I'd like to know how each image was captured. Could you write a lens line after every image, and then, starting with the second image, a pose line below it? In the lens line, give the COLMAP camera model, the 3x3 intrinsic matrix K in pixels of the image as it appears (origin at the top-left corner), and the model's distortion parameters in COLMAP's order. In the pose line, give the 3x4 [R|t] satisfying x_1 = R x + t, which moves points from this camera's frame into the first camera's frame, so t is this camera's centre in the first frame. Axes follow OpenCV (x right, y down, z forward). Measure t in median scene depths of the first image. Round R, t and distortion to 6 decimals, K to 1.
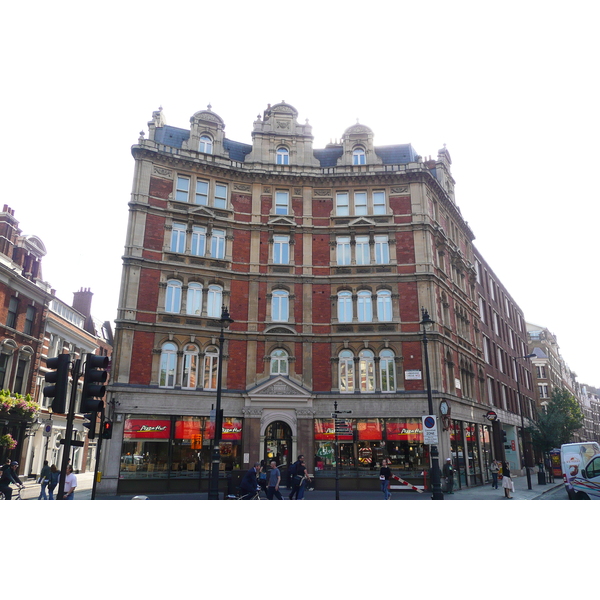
lens RADIAL K [[486.4, 0, 300.0], [0, 486.4, 300.0], [0, 0, 1]] dist [-0.060923, 0.009031]
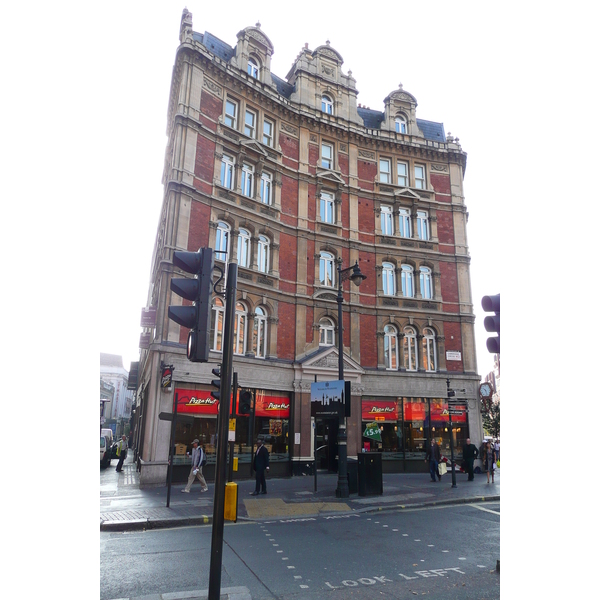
lens RADIAL K [[486.4, 0, 300.0], [0, 486.4, 300.0], [0, 0, 1]] dist [-0.060923, 0.009031]
pose [[0.932985, 0.104578, 0.344386, -0.383342], [-0.117733, 0.992892, 0.017447, 0.057085], [-0.340114, -0.056824, 0.938666, 0.172195]]
